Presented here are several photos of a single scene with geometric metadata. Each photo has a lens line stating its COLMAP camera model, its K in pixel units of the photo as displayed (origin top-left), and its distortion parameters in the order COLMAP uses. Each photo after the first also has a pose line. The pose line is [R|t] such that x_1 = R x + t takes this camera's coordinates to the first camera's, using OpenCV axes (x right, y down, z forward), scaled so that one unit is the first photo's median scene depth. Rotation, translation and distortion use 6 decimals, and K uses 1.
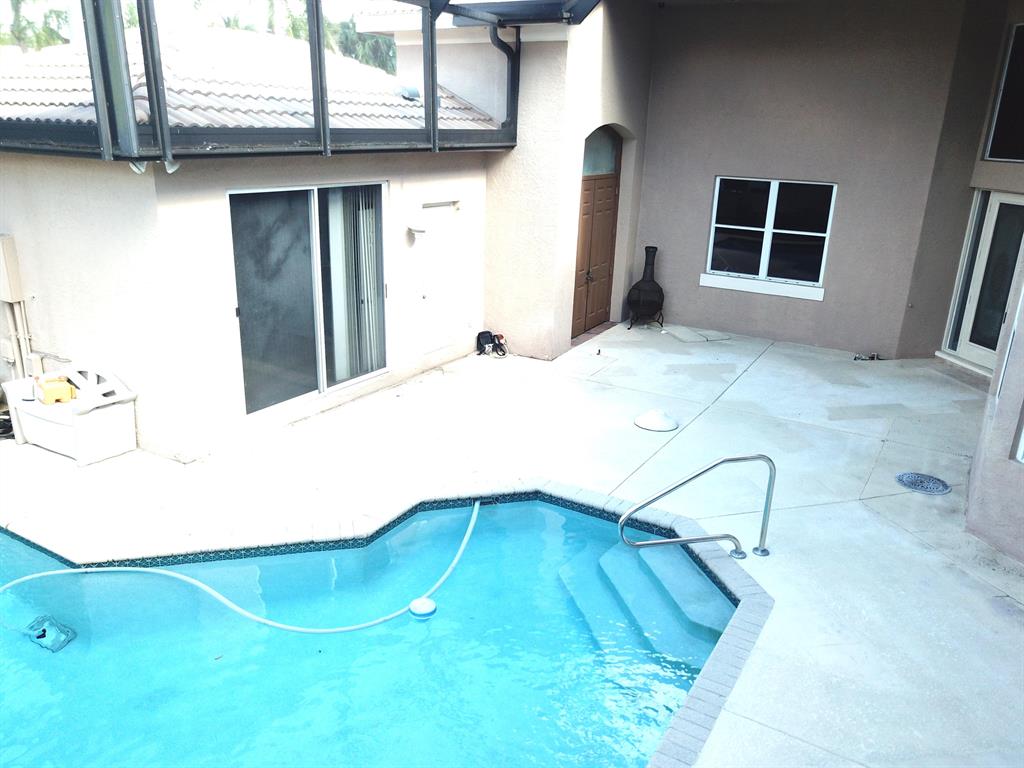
lens RADIAL K [[785.7, 0, 524.4], [0, 785.7, 386.2], [0, 0, 1]] dist [0.002087, -0.001016]
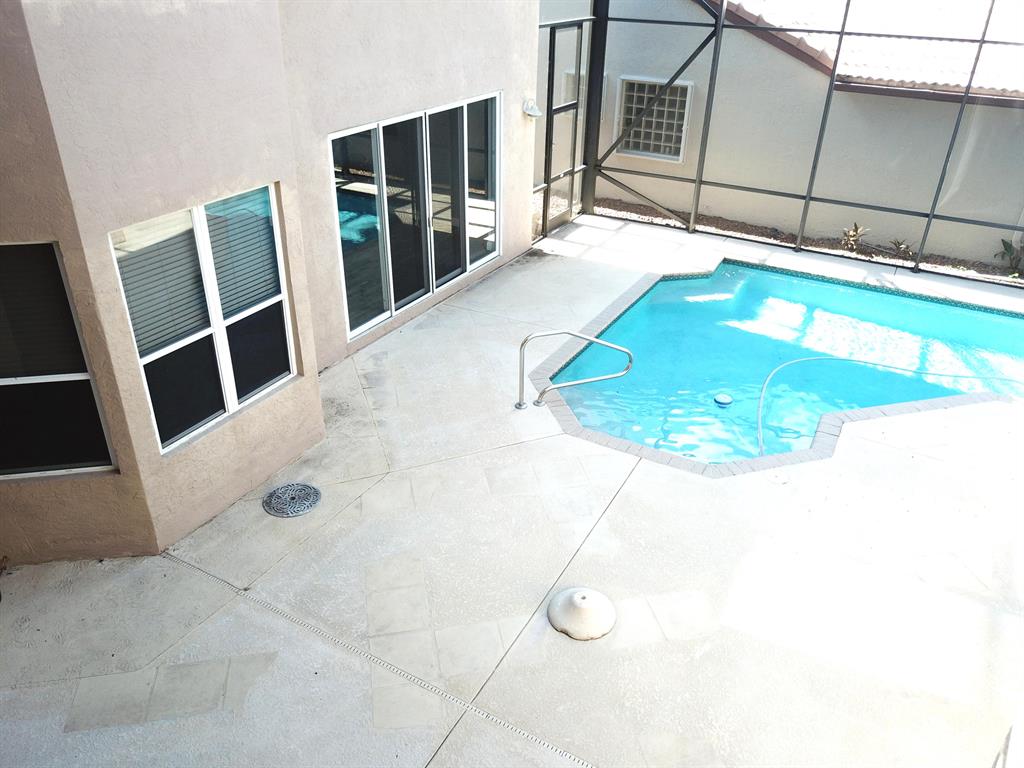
lens RADIAL K [[792.6, 0, 510.3], [0, 792.6, 388.3], [0, 0, 1]] dist [0.002419, -0.001685]
pose [[-0.998415, -0.037796, -0.041703, 0.208377], [-0.056279, 0.678502, 0.732439, -0.435169], [0.000612, 0.733625, -0.679554, 1.044774]]
